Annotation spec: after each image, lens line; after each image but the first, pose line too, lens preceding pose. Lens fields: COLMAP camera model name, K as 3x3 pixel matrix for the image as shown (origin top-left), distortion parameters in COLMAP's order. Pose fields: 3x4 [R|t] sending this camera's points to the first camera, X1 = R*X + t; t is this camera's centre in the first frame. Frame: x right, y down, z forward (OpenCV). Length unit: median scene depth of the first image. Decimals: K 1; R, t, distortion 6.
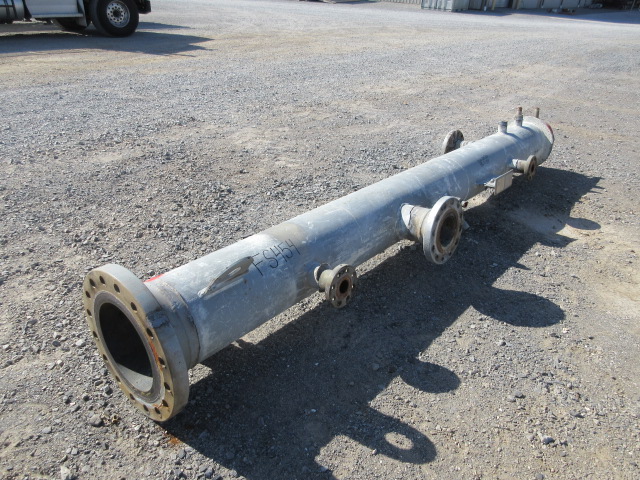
lens RADIAL K [[482.6, 0, 320.0], [0, 482.6, 240.0], [0, 0, 1]] dist [-0.000080, -0.003610]
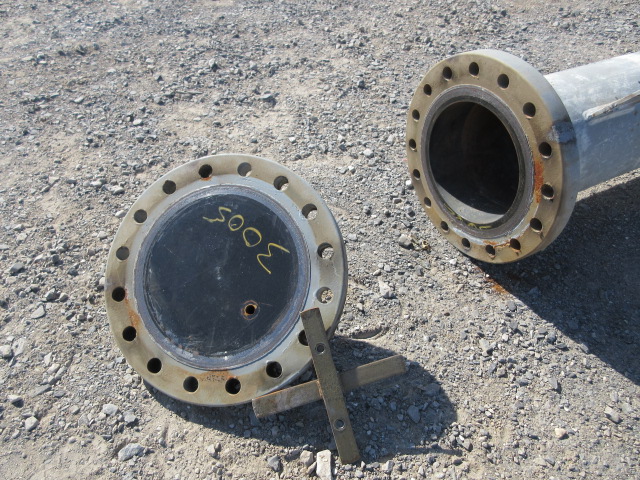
lens RADIAL K [[490.1, 0, 320.0], [0, 490.1, 240.0], [0, 0, 1]] dist [0.006925, 0.002756]
pose [[0.933128, 0.255546, -0.252919, -0.296805], [-0.175327, 0.937551, 0.300431, 0.104221], [0.313898, -0.235997, 0.919659, 0.111515]]
